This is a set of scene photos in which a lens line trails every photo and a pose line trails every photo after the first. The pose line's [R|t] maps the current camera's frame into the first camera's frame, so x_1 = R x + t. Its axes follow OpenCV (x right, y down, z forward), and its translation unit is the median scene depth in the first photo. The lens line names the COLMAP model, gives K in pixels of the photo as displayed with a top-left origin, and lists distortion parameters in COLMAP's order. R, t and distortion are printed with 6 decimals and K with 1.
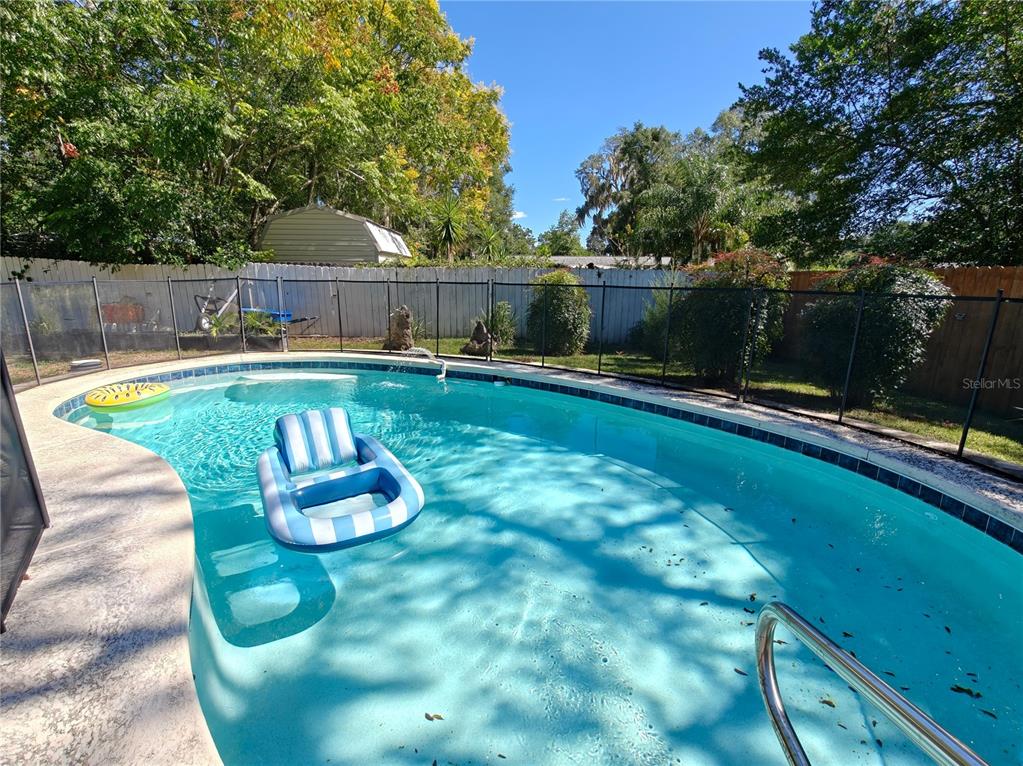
lens RADIAL K [[474.8, 0, 511.5], [0, 474.8, 383.0], [0, 0, 1]] dist [0.003027, -0.000049]
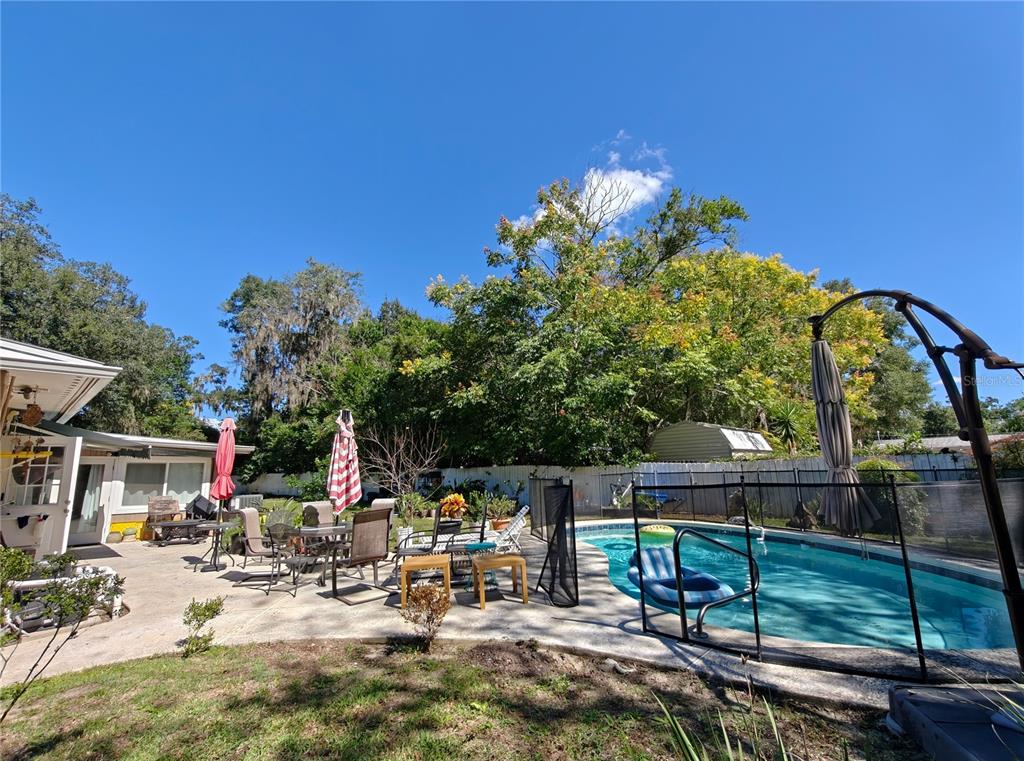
lens RADIAL K [[453.4, 0, 512.0], [0, 453.4, 380.5], [0, 0, 1]] dist [-0.000463, -0.000230]
pose [[0.708592, -0.168265, -0.685262, 0.219016], [-0.123280, 0.926693, -0.355025, 0.078922], [0.694766, 0.336047, 0.635903, -0.338840]]
